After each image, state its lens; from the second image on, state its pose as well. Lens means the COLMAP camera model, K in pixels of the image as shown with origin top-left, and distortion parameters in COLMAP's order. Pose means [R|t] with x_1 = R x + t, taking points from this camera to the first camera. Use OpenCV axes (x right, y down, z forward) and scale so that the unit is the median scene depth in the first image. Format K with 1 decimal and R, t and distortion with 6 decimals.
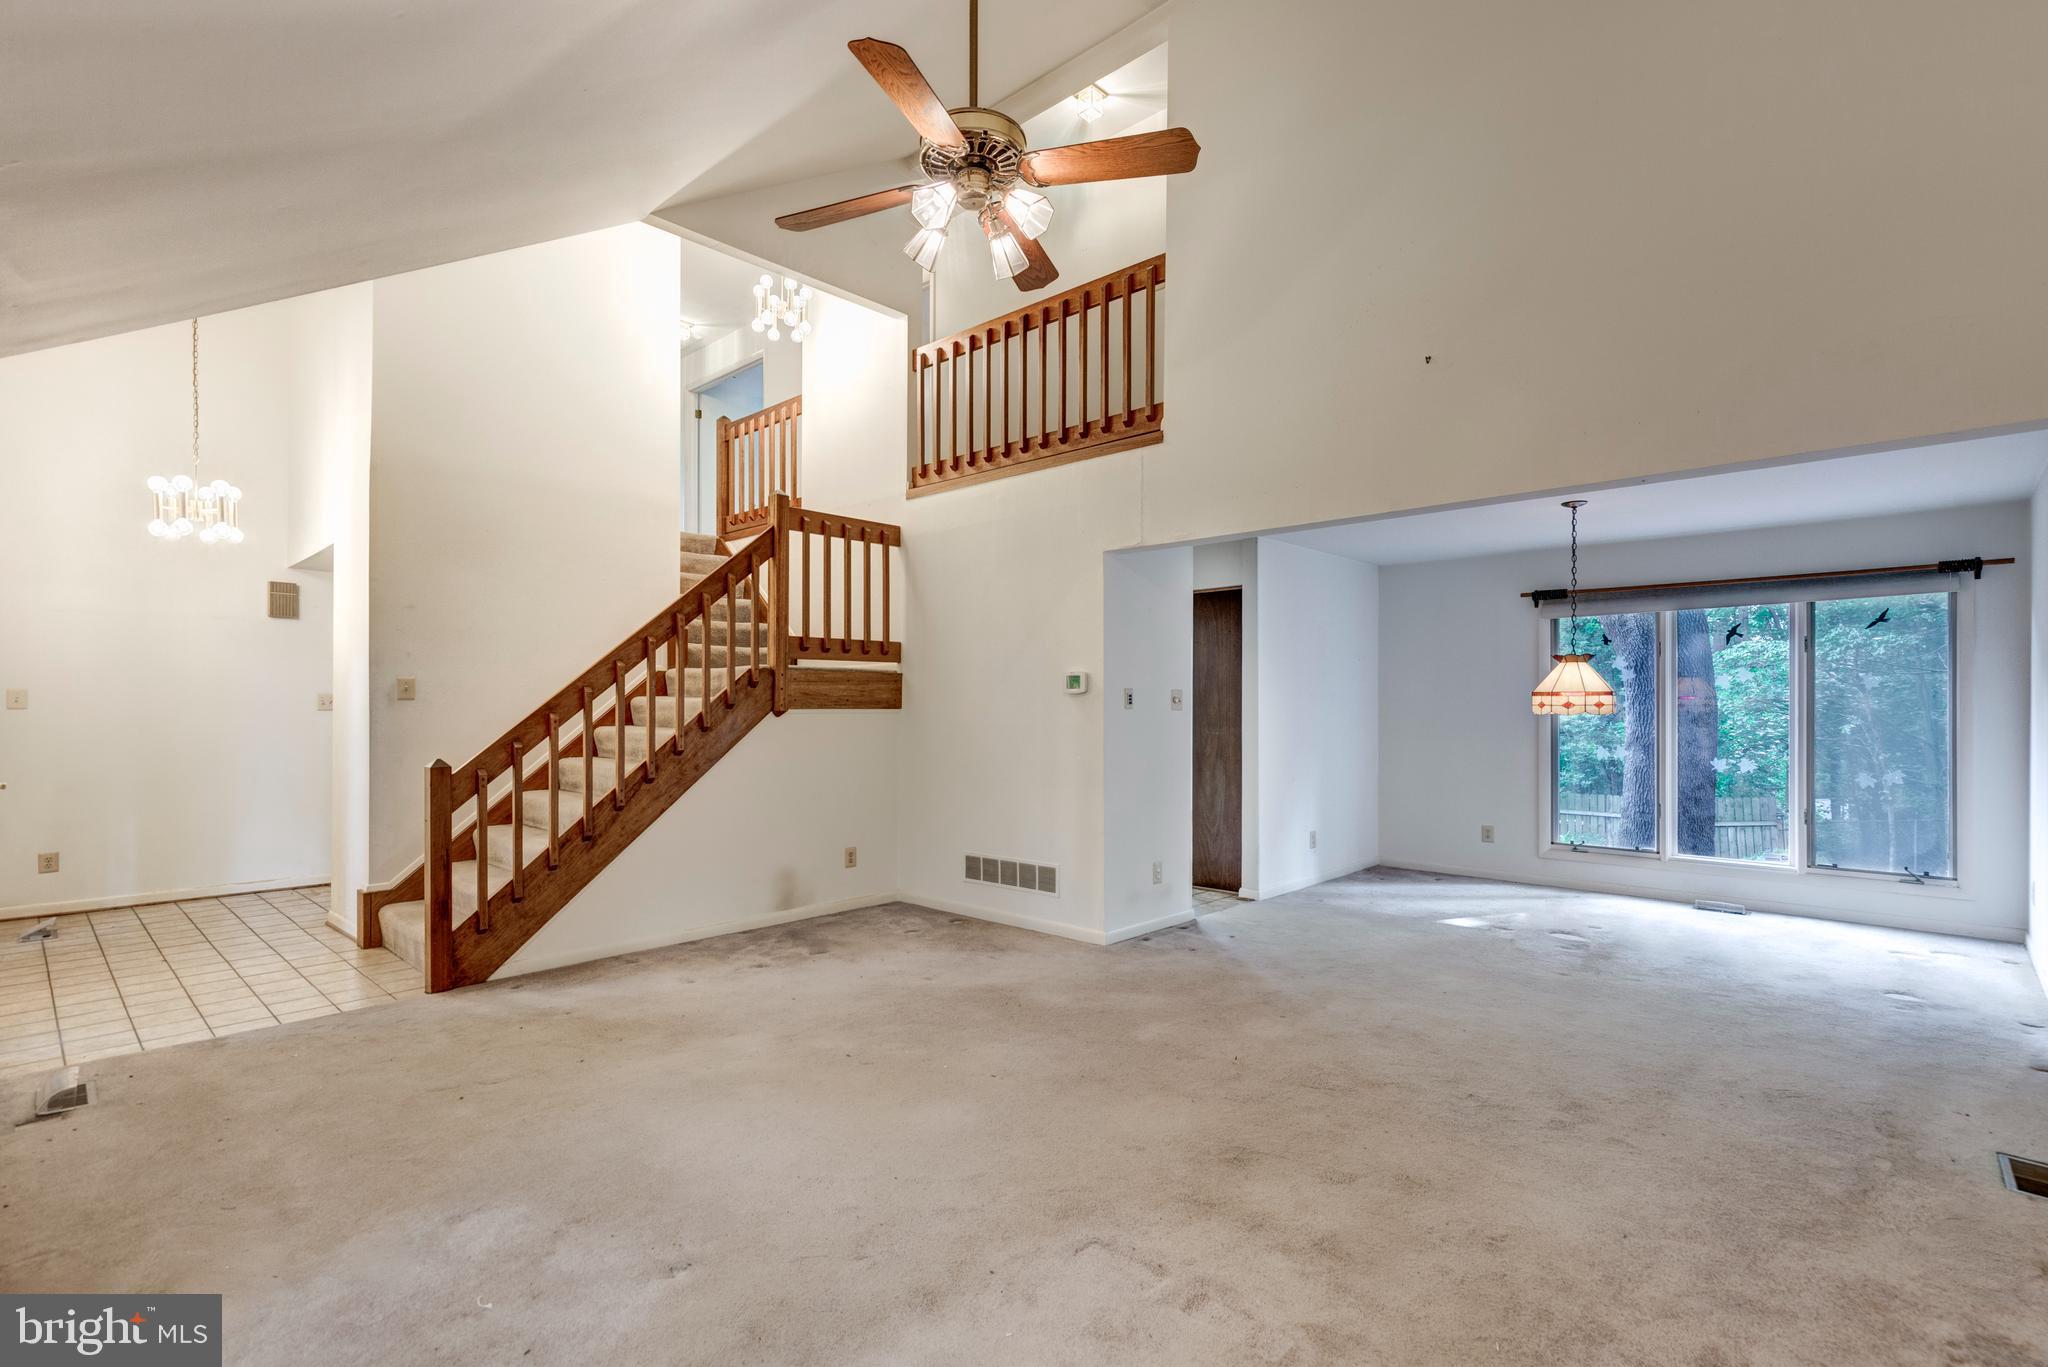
lens RADIAL K [[936.0, 0, 1045.3], [0, 936.0, 701.9], [0, 0, 1]] dist [0.008802, -0.000345]
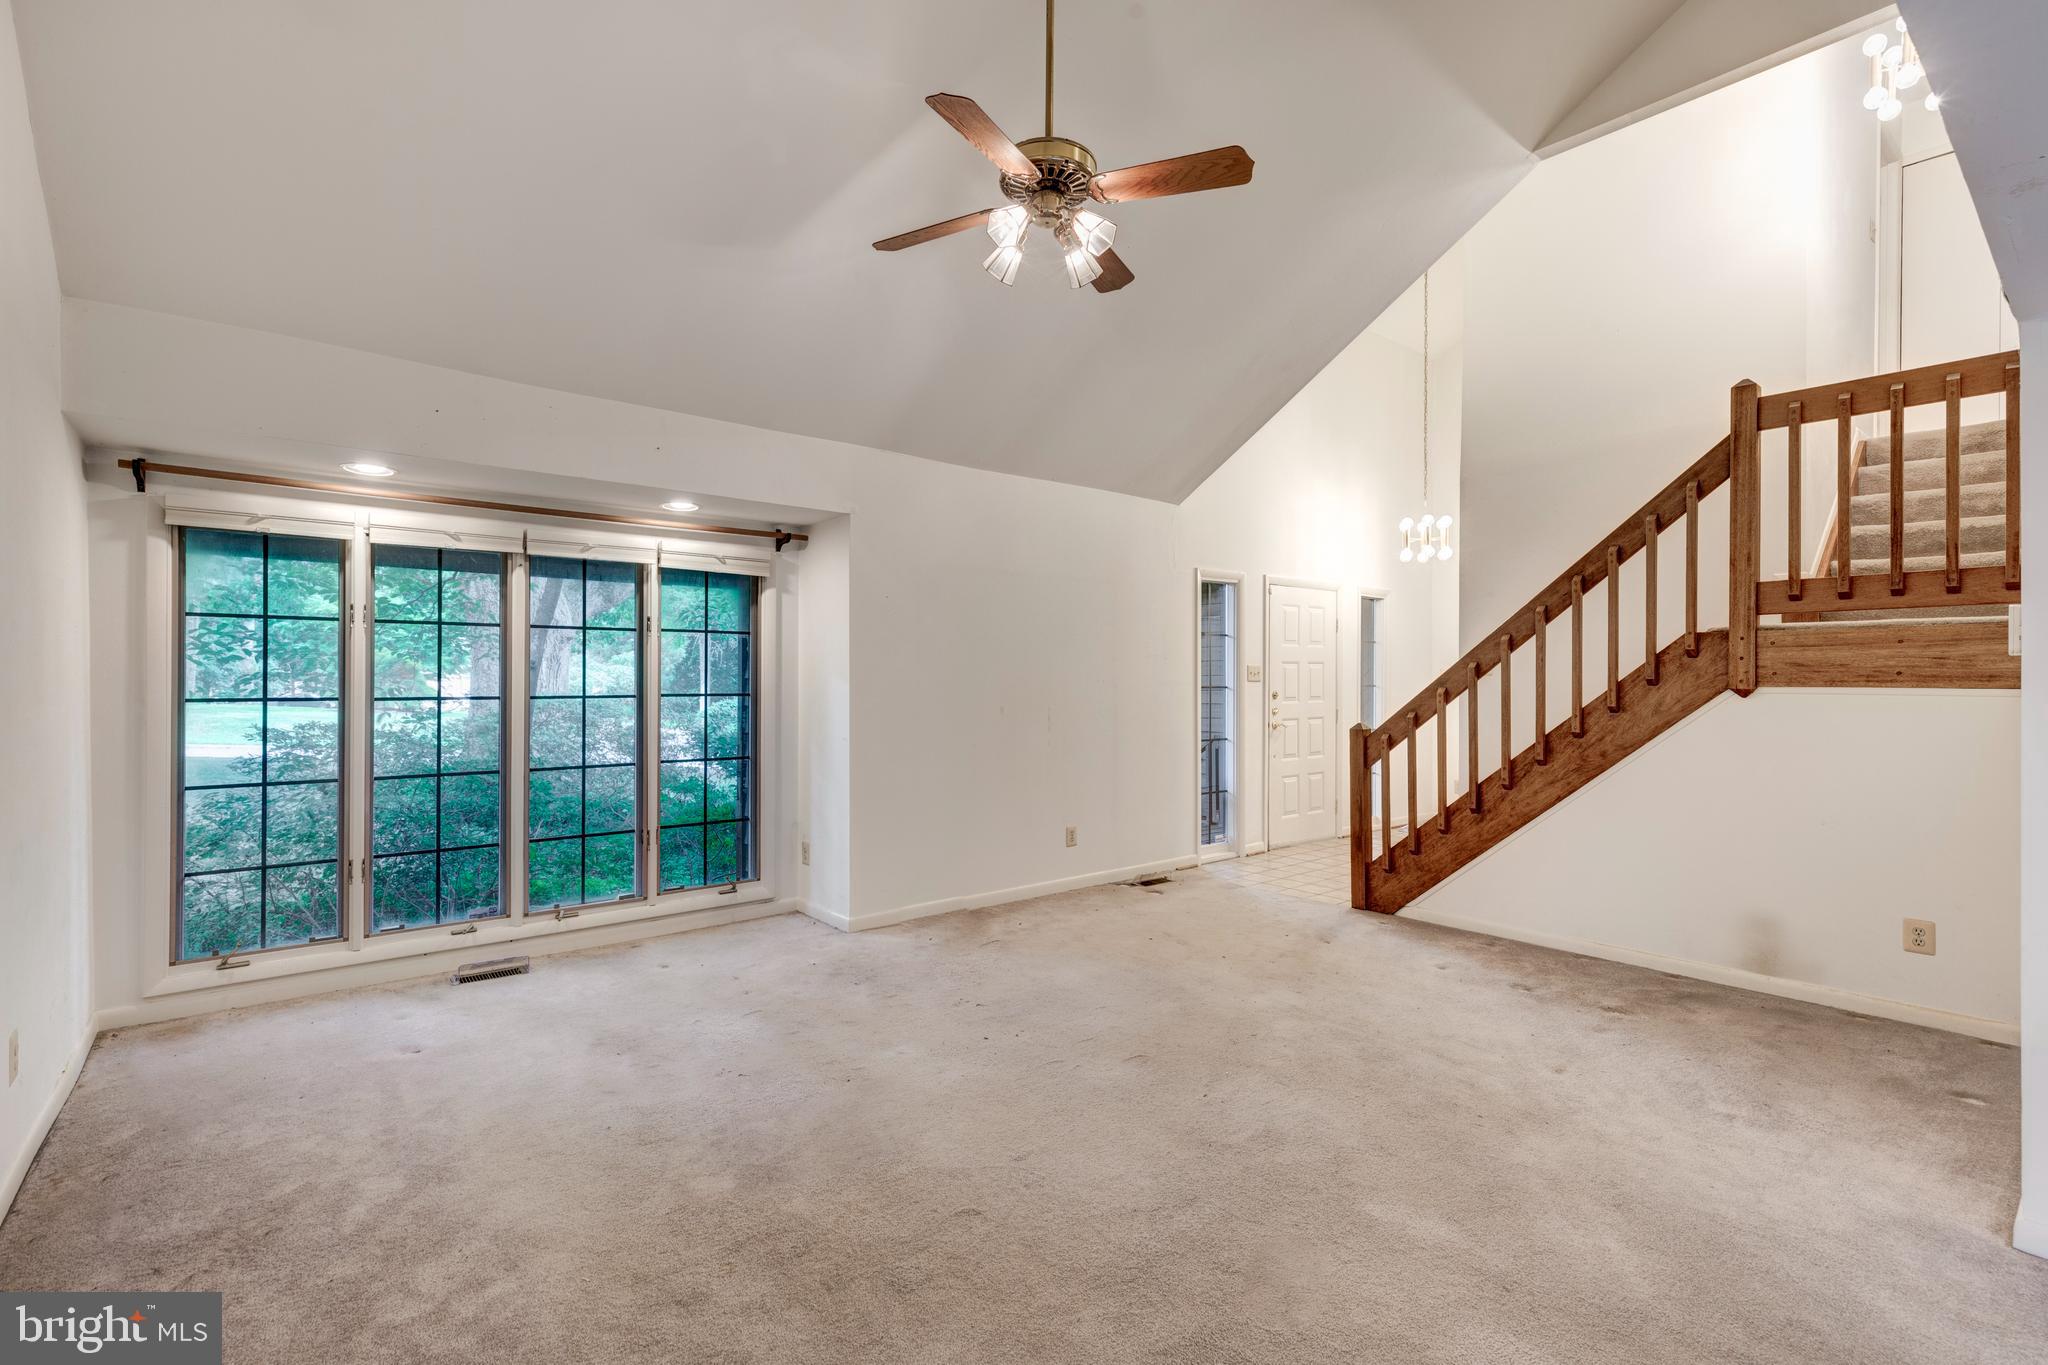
lens RADIAL K [[936.0, 0, 1032.2], [0, 936.0, 672.5], [0, 0, 1]] dist [0.008802, -0.000345]
pose [[-0.135986, -0.007377, -0.990683, 0.527338], [0.000028, 0.999972, -0.007450, 0.002180], [0.990711, -0.001041, -0.135982, 0.593238]]
